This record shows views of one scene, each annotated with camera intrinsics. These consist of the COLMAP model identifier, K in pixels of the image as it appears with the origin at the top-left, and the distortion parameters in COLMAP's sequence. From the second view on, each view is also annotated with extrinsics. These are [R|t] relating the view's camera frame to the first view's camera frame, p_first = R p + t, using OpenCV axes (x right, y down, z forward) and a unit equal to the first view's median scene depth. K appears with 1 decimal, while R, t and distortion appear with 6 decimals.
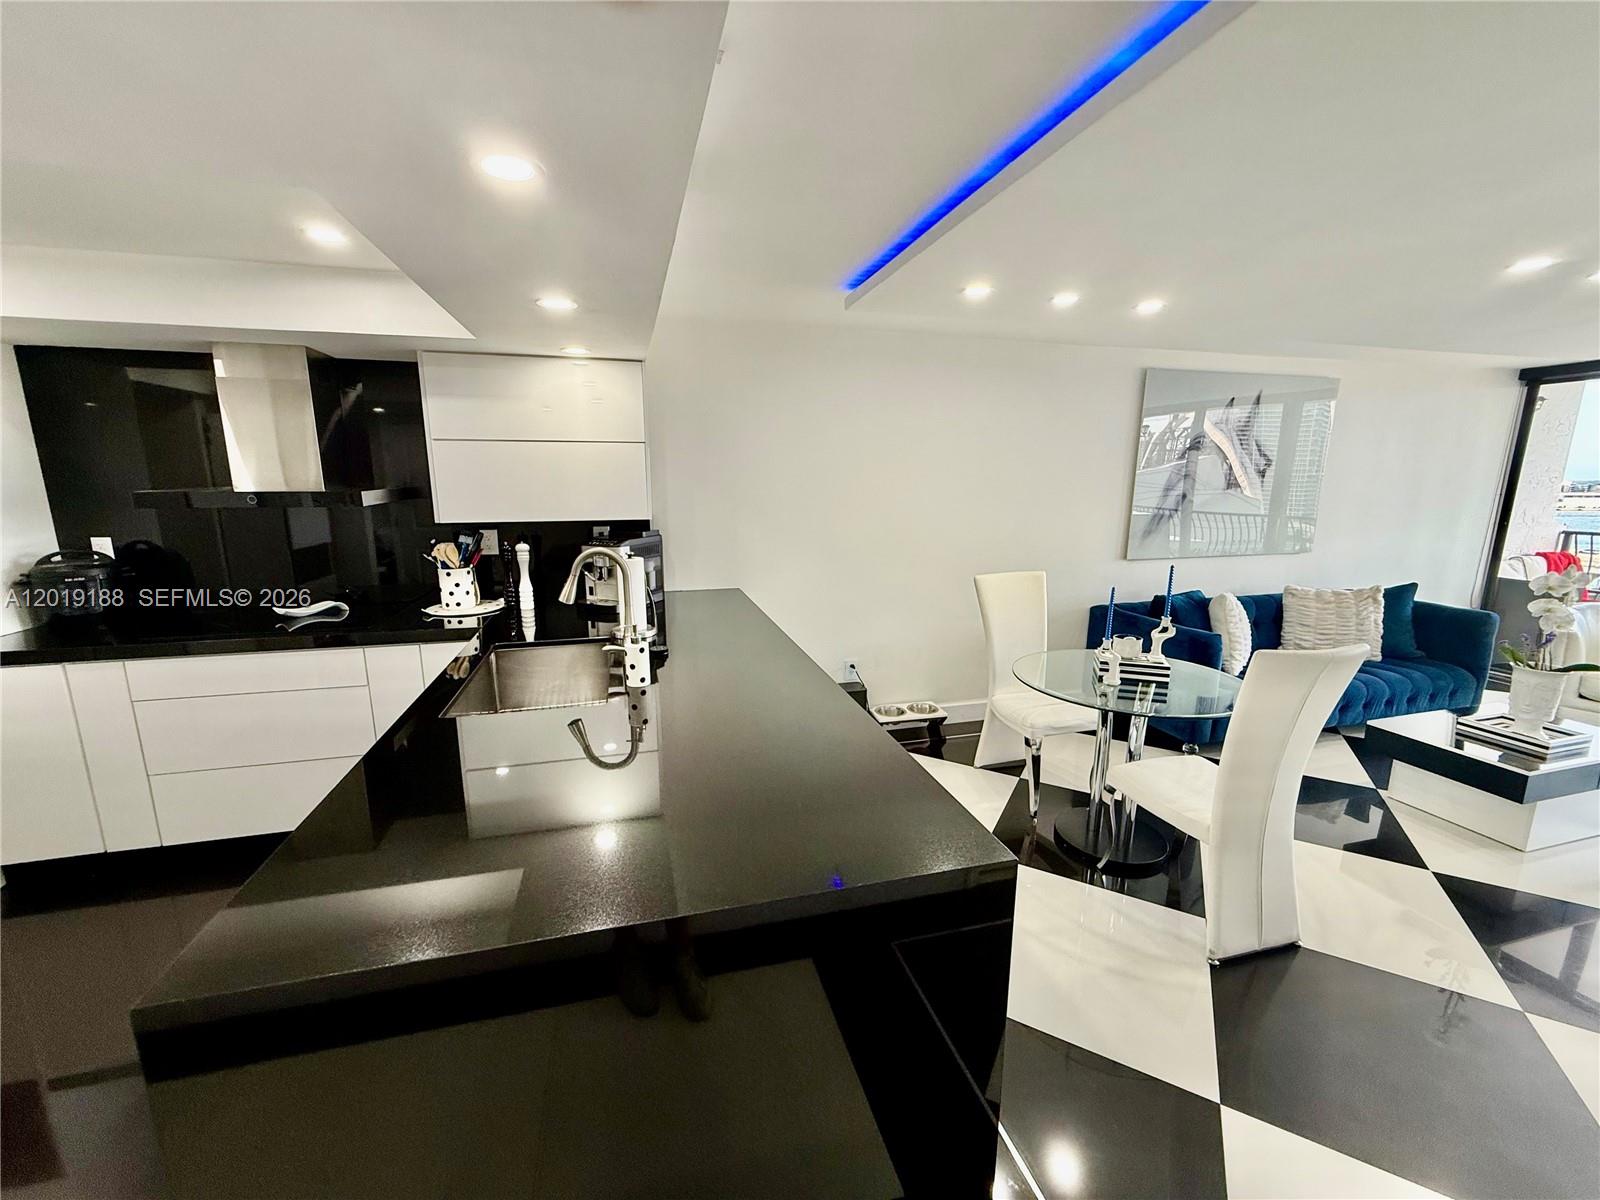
lens RADIAL K [[637.9, 0, 793.3], [0, 637.9, 602.8], [0, 0, 1]] dist [0.000429, 0.000091]
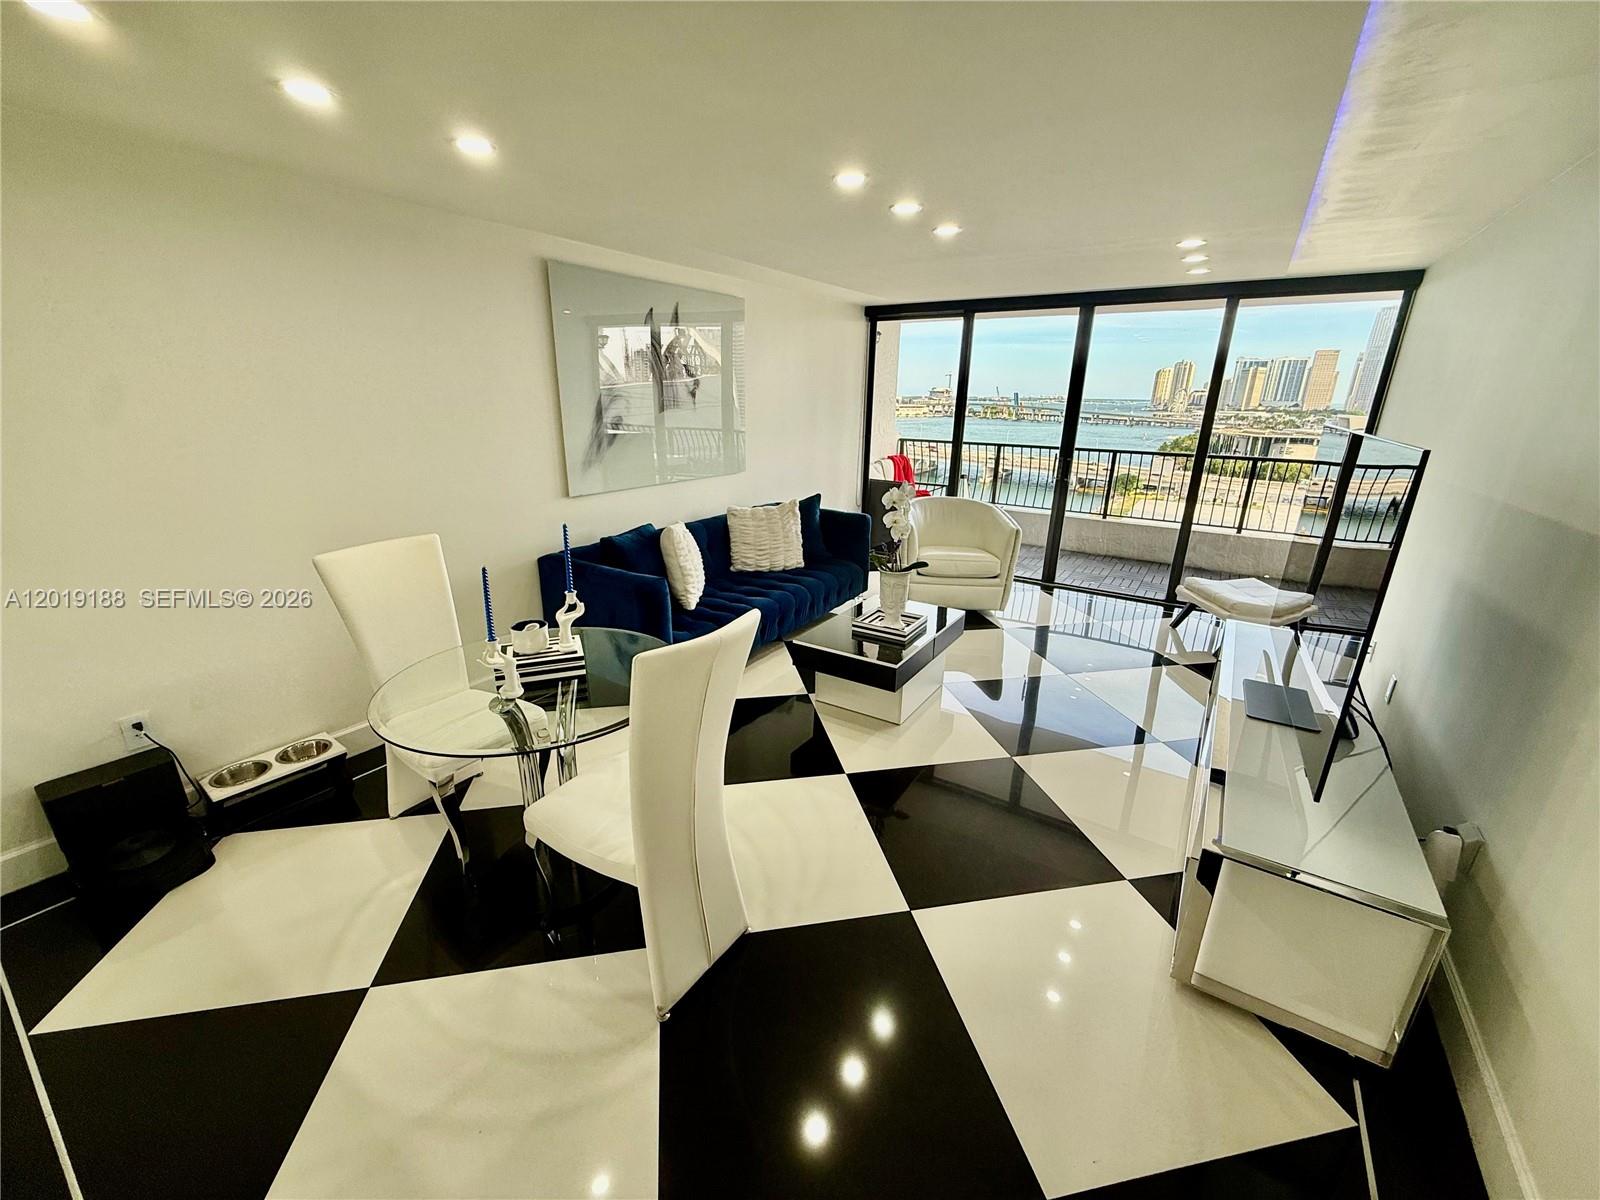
lens RADIAL K [[637.9, 0, 794.3], [0, 637.9, 602.4], [0, 0, 1]] dist [0.000429, 0.000091]
pose [[0.754420, -0.197163, 0.626081, 0.236008], [0.115359, 0.978801, 0.169235, -0.049623], [-0.646176, -0.055450, 0.761171, 0.185563]]
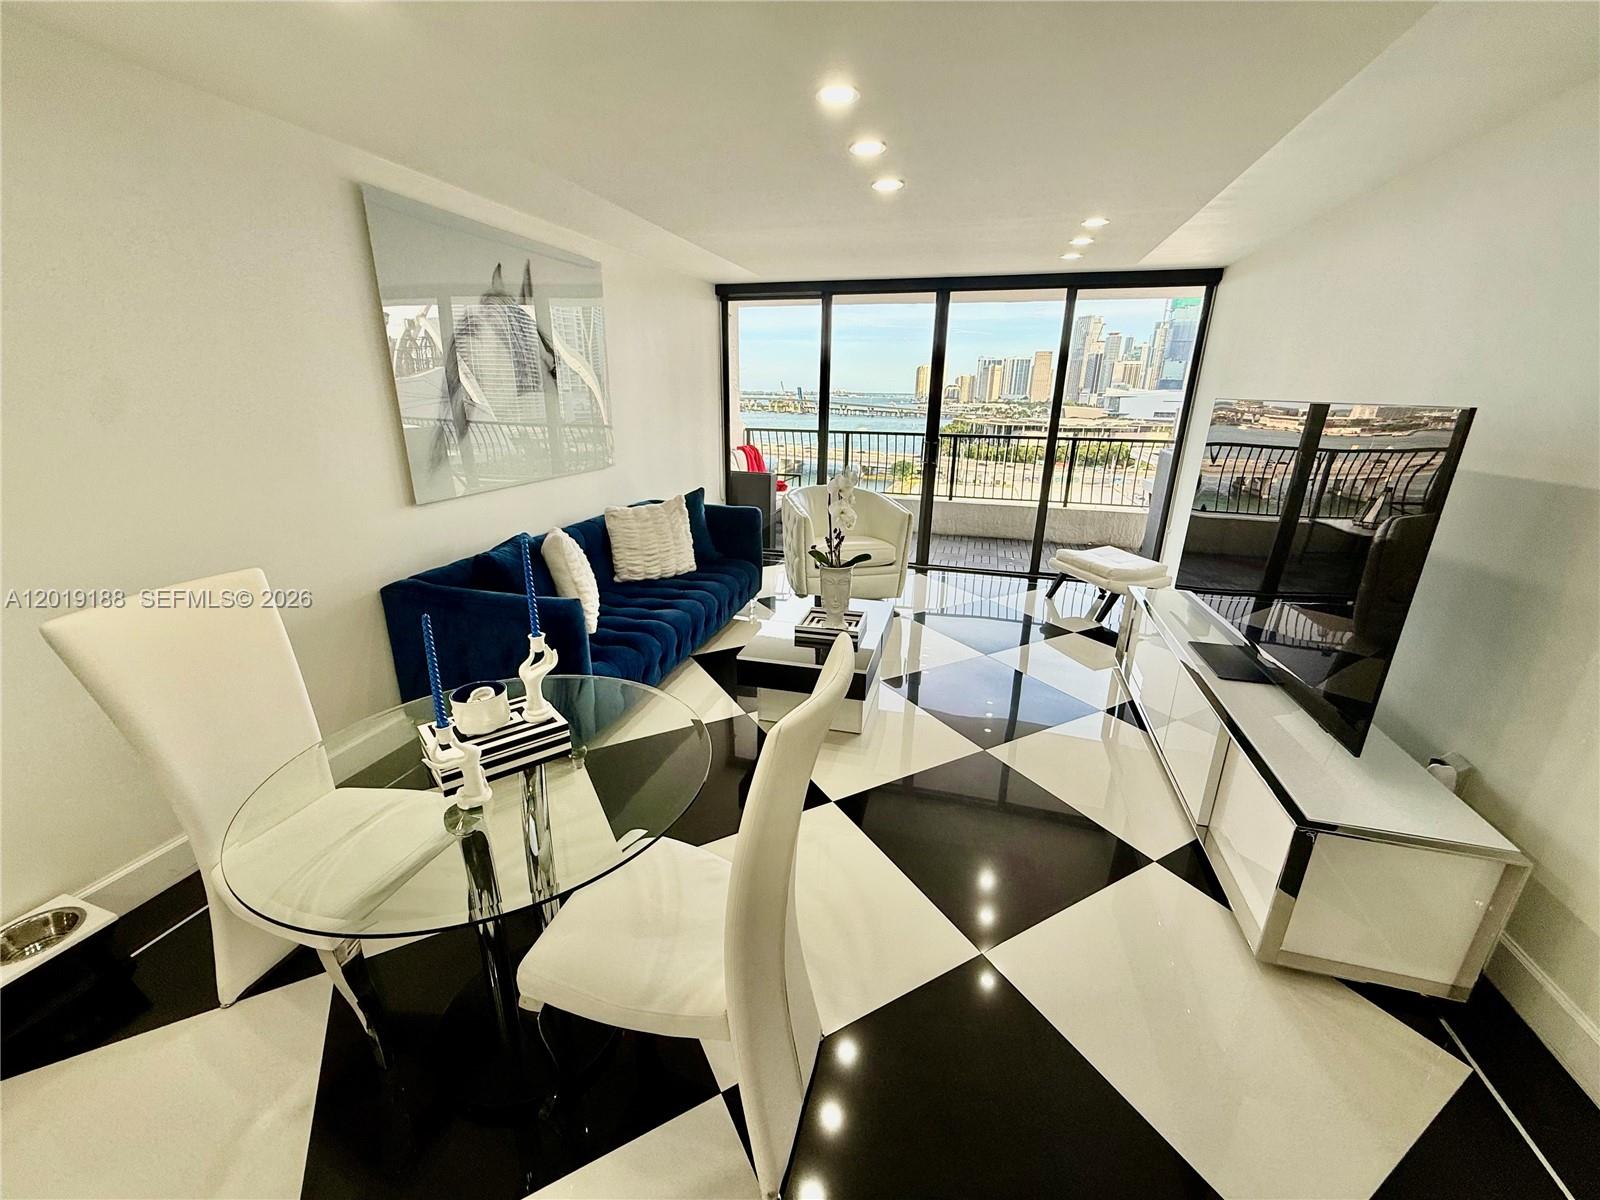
lens RADIAL K [[637.9, 0, 794.4], [0, 637.9, 602.1], [0, 0, 1]] dist [0.000429, 0.000091]
pose [[0.515998, -0.265526, 0.814397, 0.207341], [0.154389, 0.964002, 0.216483, -0.067453], [-0.842561, 0.014030, 0.538417, 0.409443]]
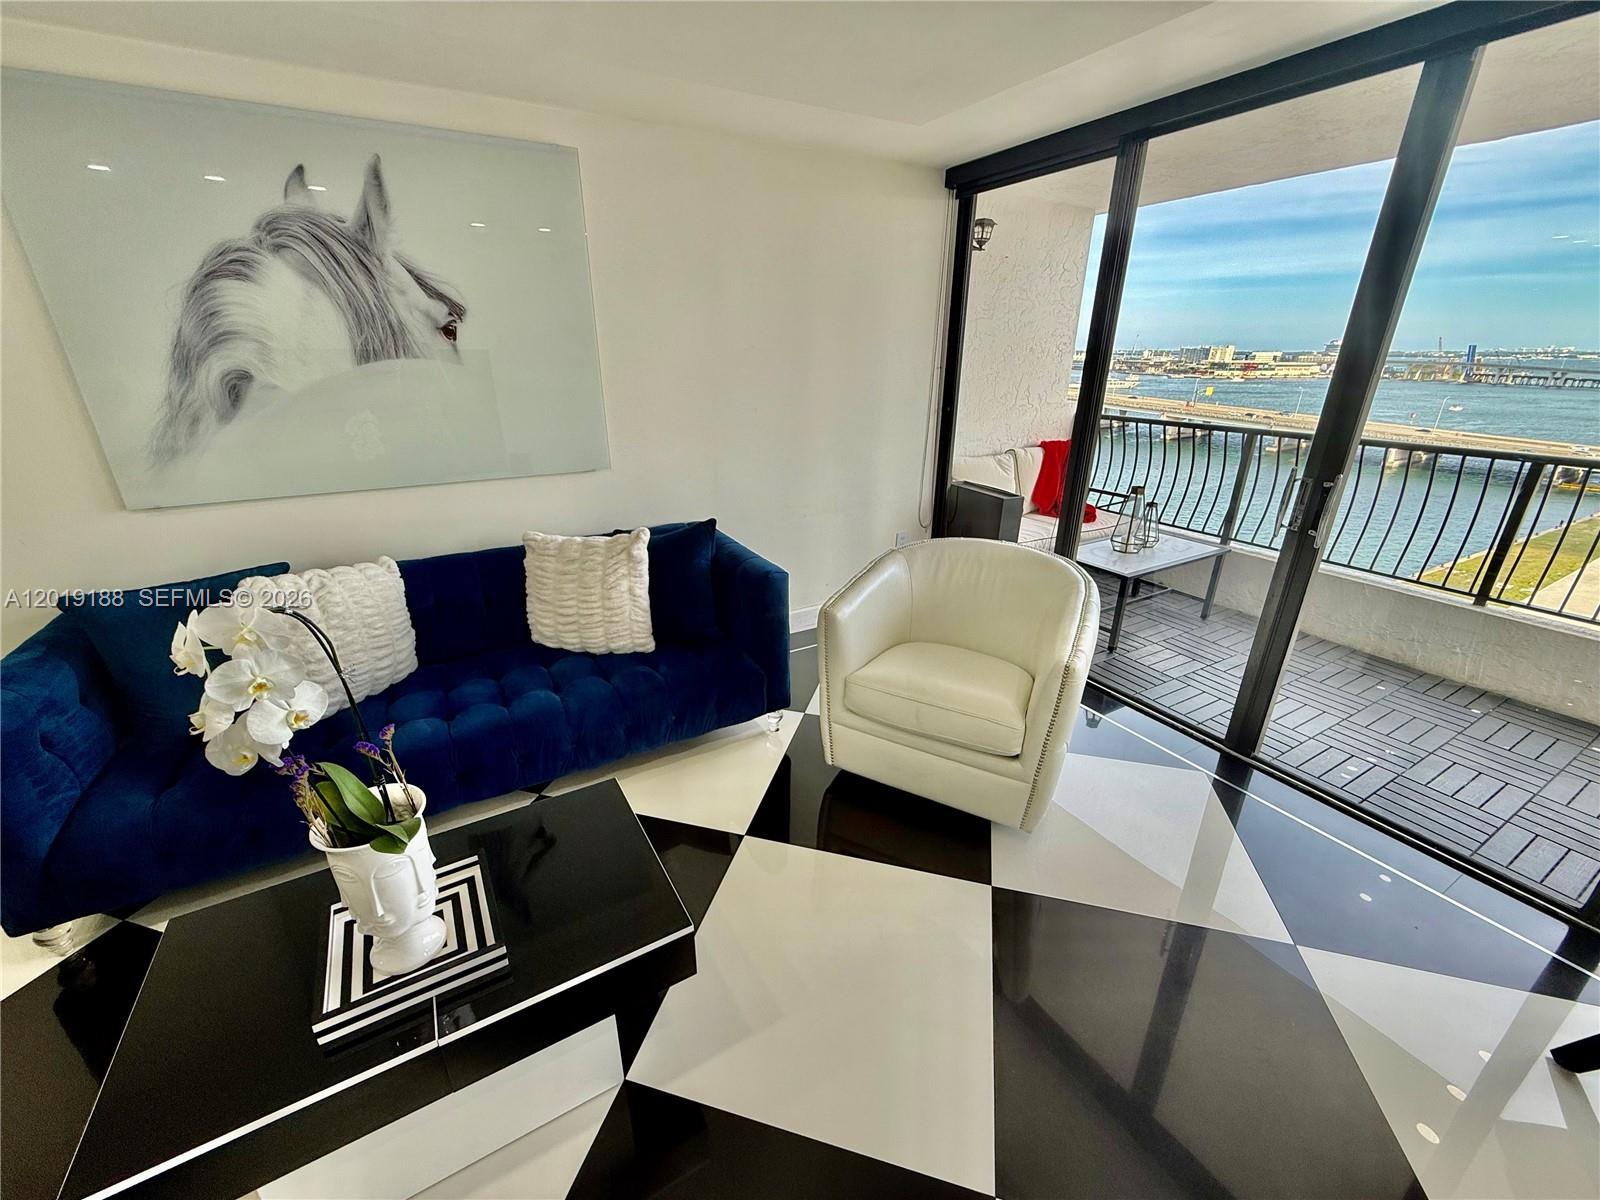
lens RADIAL K [[637.9, 0, 794.9], [0, 637.9, 603.0], [0, 0, 1]] dist [0.000429, 0.000091]
pose [[0.967412, -0.094664, 0.234845, 1.143636], [0.050106, 0.980715, 0.188909, -0.081753], [-0.248199, -0.170986, 0.953499, 0.477774]]
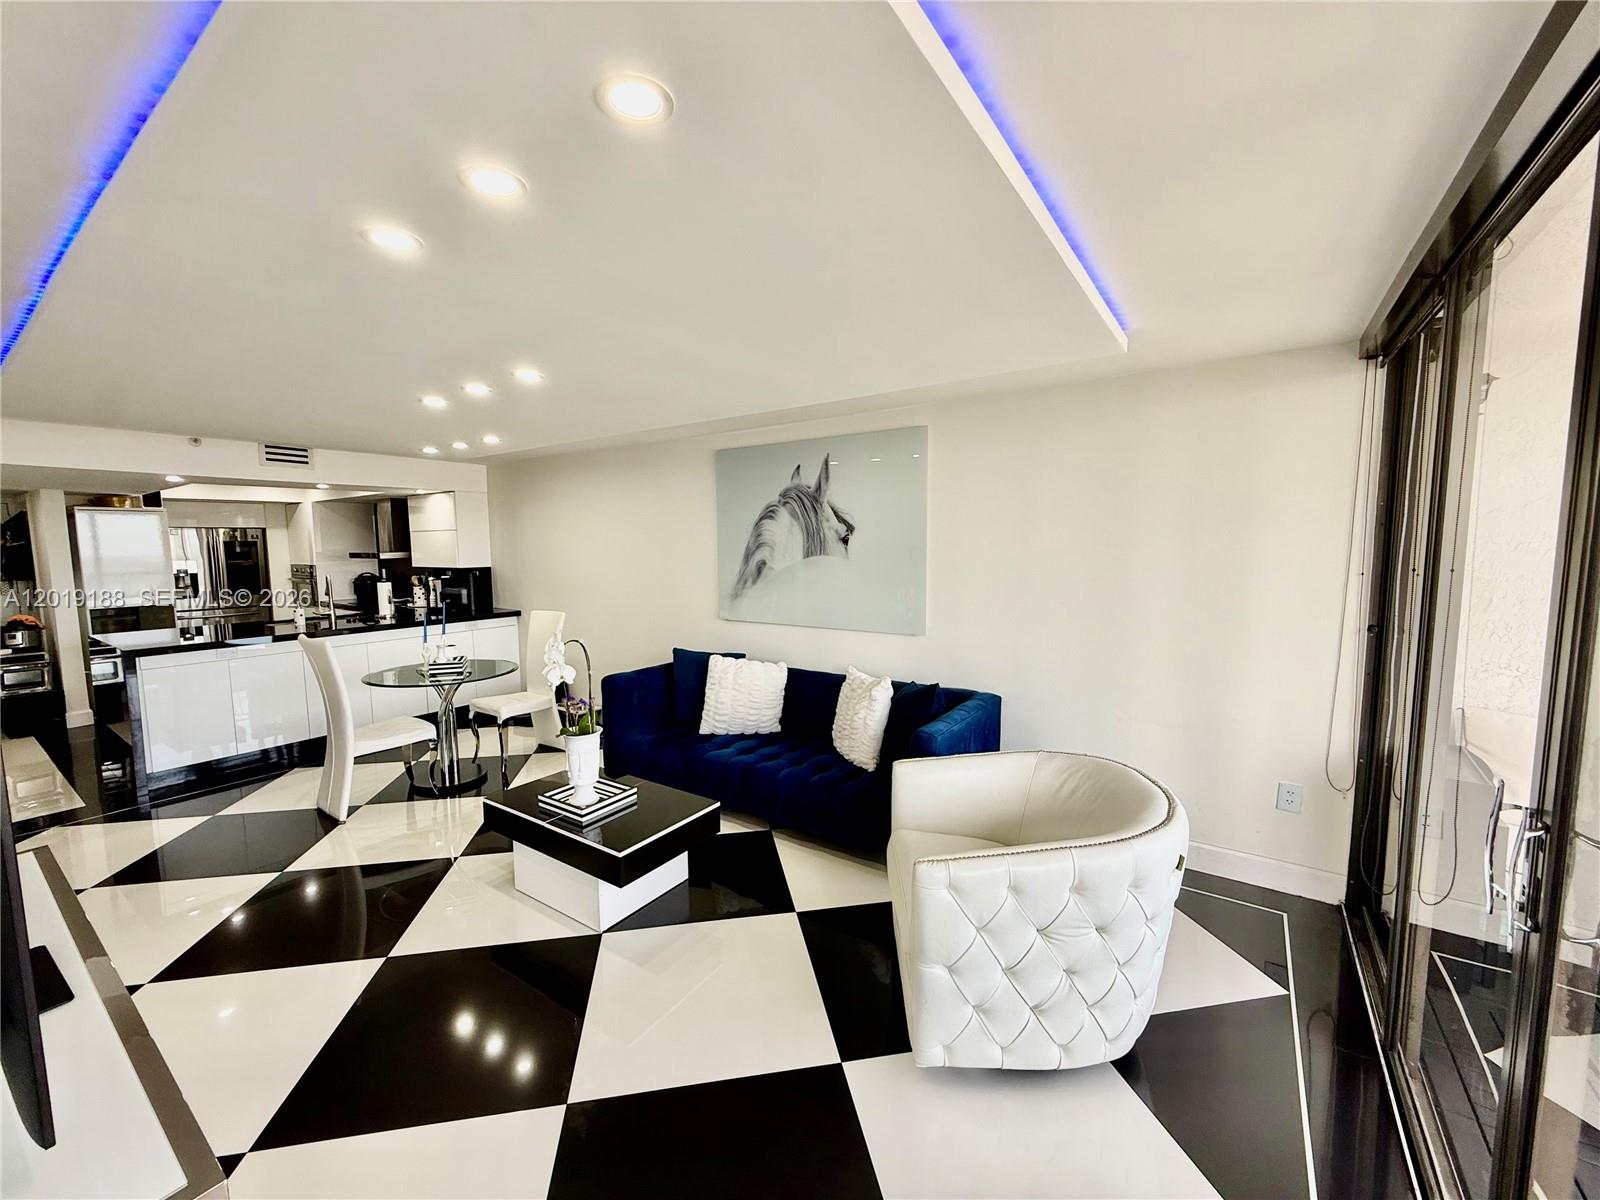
lens RADIAL K [[637.9, 0, 793.3], [0, 637.9, 603.9], [0, 0, 1]] dist [0.000429, 0.000091]
pose [[0.642826, 0.067355, -0.763045, 1.821237], [-0.138297, 0.989963, -0.029123, -0.099842], [0.753425, 0.124248, 0.645689, 0.481876]]
